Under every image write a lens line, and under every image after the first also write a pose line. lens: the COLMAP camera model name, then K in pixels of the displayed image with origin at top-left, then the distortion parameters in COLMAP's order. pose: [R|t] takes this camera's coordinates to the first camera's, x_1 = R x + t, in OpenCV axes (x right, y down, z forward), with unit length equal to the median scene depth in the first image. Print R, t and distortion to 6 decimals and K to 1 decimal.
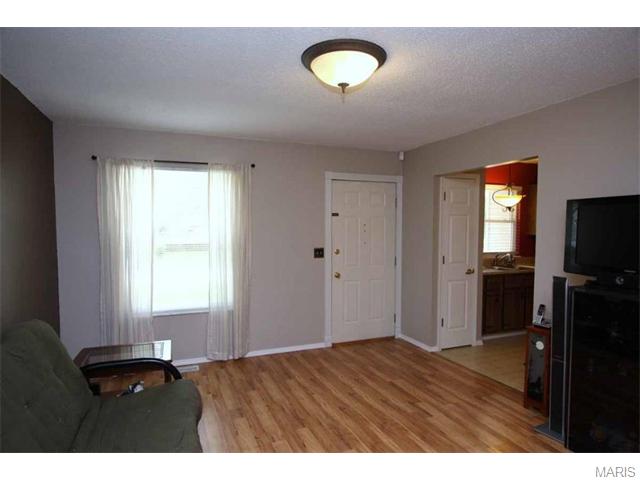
lens RADIAL K [[389.9, 0, 319.0], [0, 389.9, 244.5], [0, 0, 1]] dist [-0.021283, 0.000465]
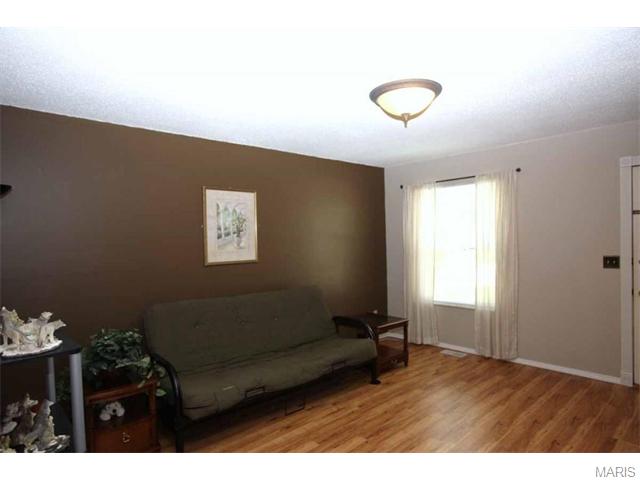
lens RADIAL K [[389.9, 0, 319.0], [0, 389.9, 244.5], [0, 0, 1]] dist [-0.021283, 0.000465]
pose [[0.339843, 0.008753, -0.940441, 0.612390], [-0.017876, 0.999836, 0.002846, -0.006910], [0.940312, 0.015844, 0.339944, 0.199951]]
